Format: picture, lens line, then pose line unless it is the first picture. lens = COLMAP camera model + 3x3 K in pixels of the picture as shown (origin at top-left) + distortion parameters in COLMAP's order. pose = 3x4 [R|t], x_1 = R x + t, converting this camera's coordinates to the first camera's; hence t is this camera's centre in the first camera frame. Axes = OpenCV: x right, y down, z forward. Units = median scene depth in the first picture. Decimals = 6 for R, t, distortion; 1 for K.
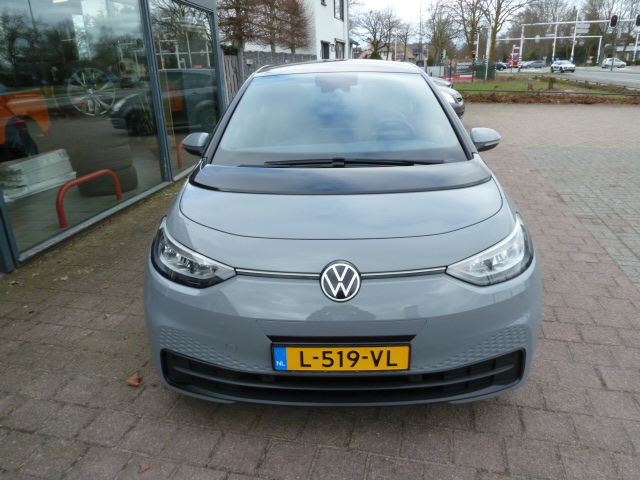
lens RADIAL K [[472.5, 0, 320.0], [0, 472.5, 240.0], [0, 0, 1]] dist [-0.031417, 0.009094]
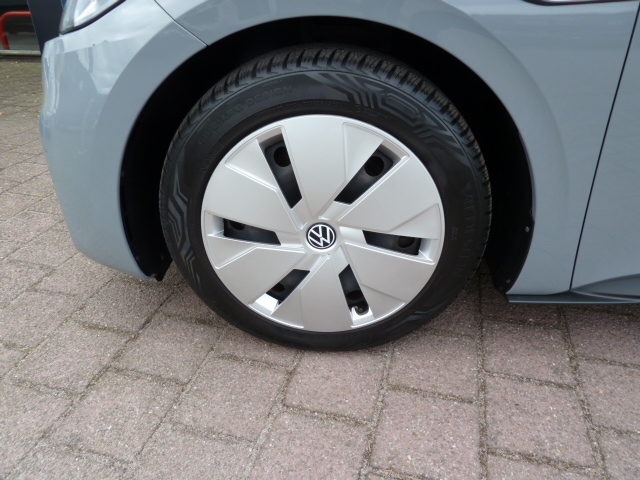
lens RADIAL K [[472.5, 0, 320.0], [0, 472.5, 240.0], [0, 0, 1]] dist [-0.031417, 0.009094]
pose [[-0.016454, 0.517000, -0.855827, 0.979441], [-0.335223, 0.803551, 0.491865, -0.092552], [0.941995, 0.294986, 0.160089, 1.269185]]
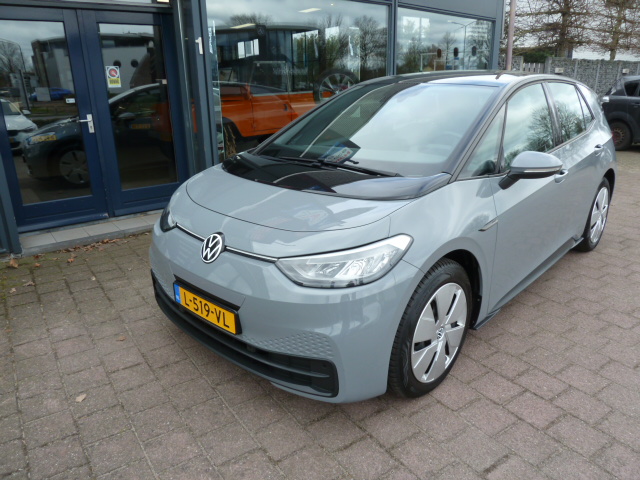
lens RADIAL K [[472.5, 0, 320.0], [0, 472.5, 240.0], [0, 0, 1]] dist [-0.031417, 0.009094]
pose [[0.749272, 0.226275, -0.622408, 1.001411], [-0.233713, 0.969697, 0.071182, -0.086150], [0.619653, 0.092130, 0.779450, 0.185365]]
